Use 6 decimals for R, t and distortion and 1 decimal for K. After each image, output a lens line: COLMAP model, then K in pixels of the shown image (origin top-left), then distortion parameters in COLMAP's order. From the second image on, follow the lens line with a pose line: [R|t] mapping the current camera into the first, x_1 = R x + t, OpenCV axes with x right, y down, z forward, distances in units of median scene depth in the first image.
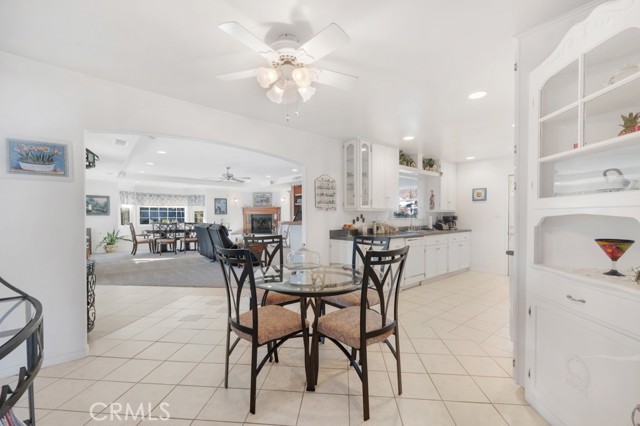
lens RADIAL K [[261.4, 0, 319.4], [0, 261.4, 214.1], [0, 0, 1]] dist [-0.000874, 0.000099]
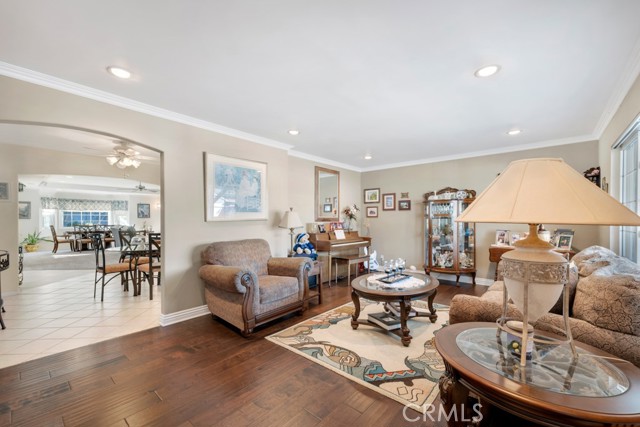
lens RADIAL K [[263.4, 0, 320.7], [0, 263.4, 215.7], [0, 0, 1]] dist [-0.002364, -0.000668]
pose [[0.986991, 0.002544, 0.160754, 0.245174], [-0.001196, 0.999963, -0.008481, 0.000278], [-0.160770, 0.008178, 0.986958, -0.311833]]
